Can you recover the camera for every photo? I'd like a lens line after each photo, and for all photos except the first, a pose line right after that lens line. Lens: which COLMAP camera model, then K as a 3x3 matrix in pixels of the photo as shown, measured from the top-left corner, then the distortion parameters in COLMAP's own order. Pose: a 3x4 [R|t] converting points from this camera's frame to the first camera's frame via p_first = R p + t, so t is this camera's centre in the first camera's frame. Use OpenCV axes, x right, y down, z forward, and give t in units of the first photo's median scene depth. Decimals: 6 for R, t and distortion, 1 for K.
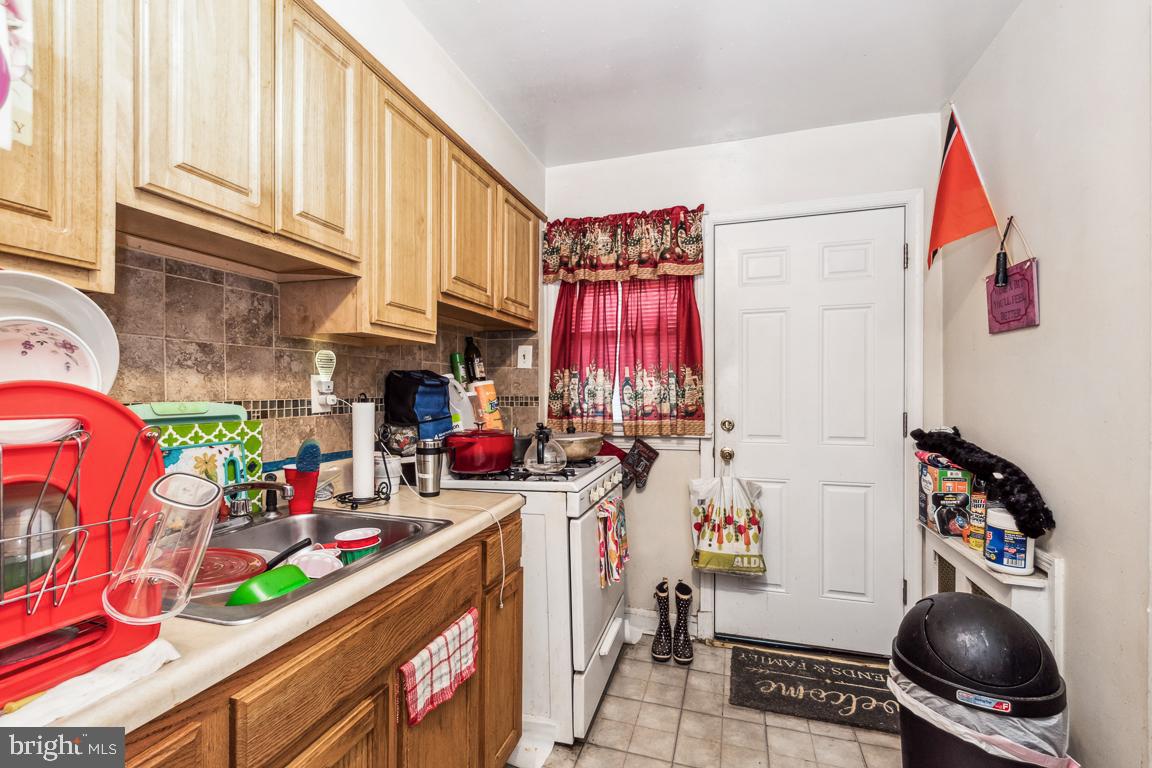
lens RADIAL K [[510.8, 0, 576.0], [0, 510.8, 384.0], [0, 0, 1]] dist [0.017538, -0.000164]
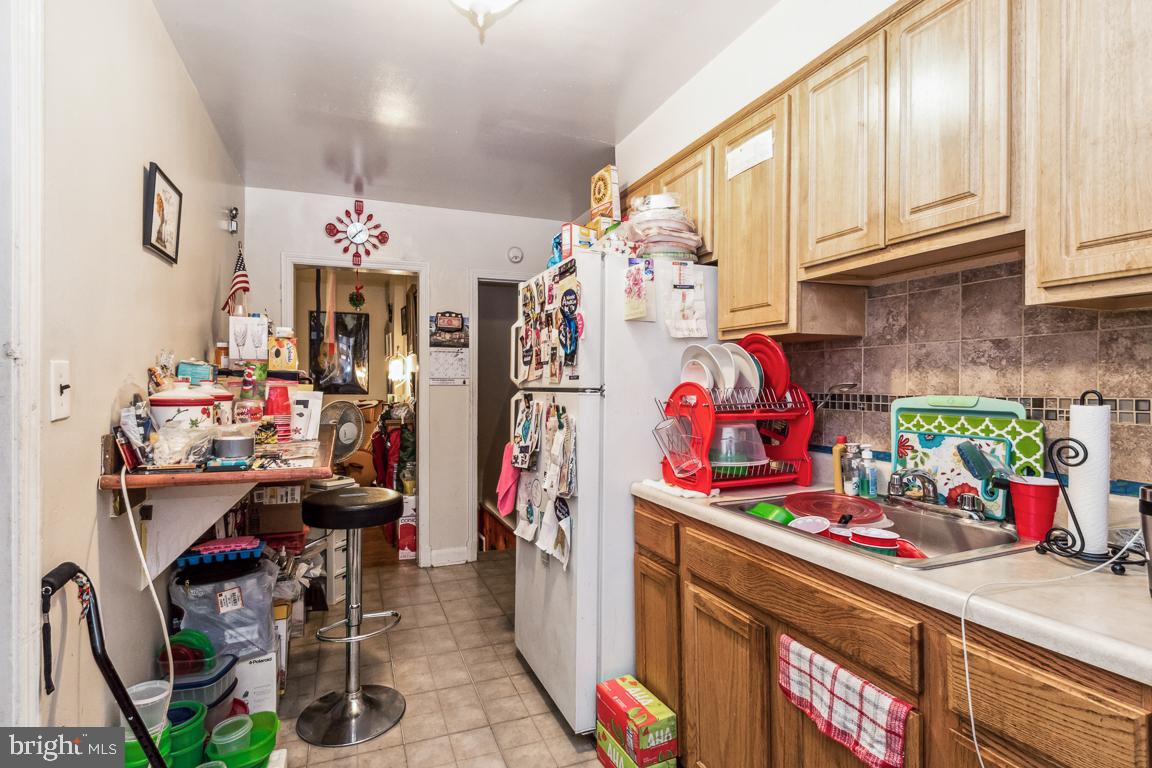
lens RADIAL K [[568.2, 0, 576.0], [0, 568.2, 384.0], [0, 0, 1]] dist [0.000769, 0.000100]
pose [[-0.766564, 0.003491, -0.642158, 0.783194], [0.012584, 0.999875, -0.009587, 0.011278], [0.642045, -0.015430, -0.766512, 1.626681]]
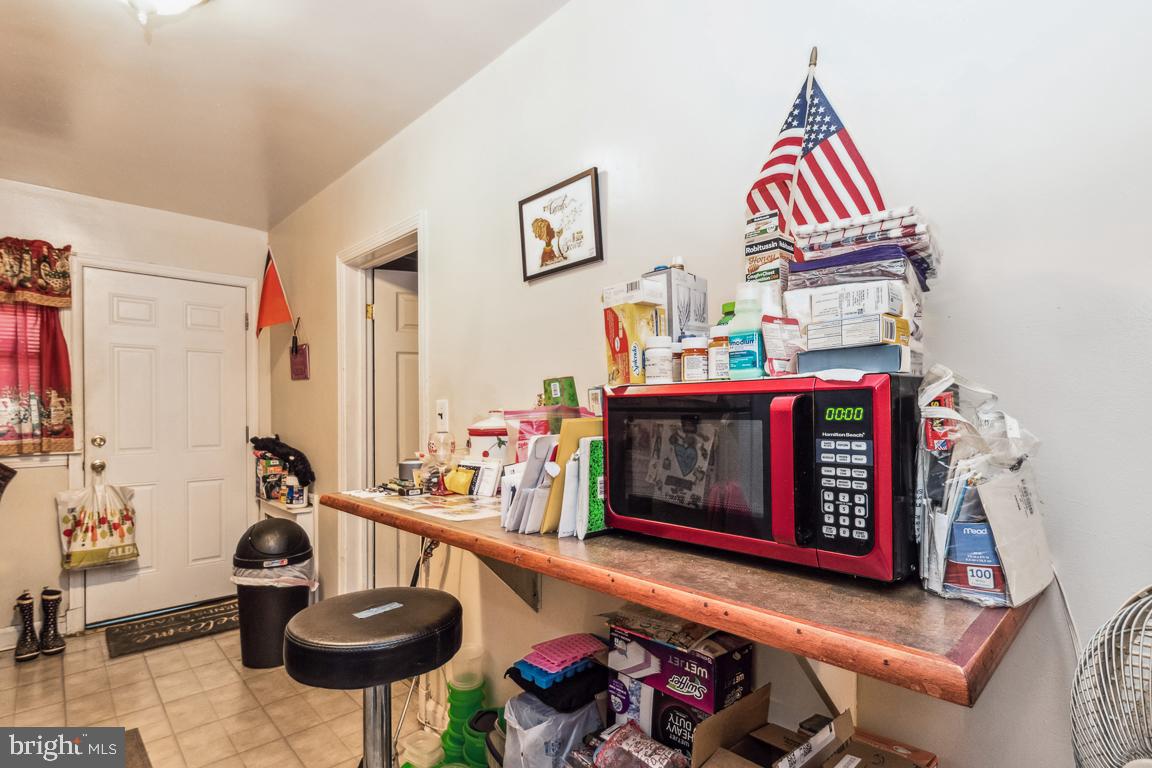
lens RADIAL K [[556.2, 0, 576.5], [0, 556.2, 426.7], [0, 0, 1]] dist [0.002571, -0.006424]
pose [[0.477676, -0.022739, 0.878241, -0.292948], [-0.014869, 0.999313, 0.033961, -0.011699], [-0.878410, -0.029281, 0.477010, -0.555432]]
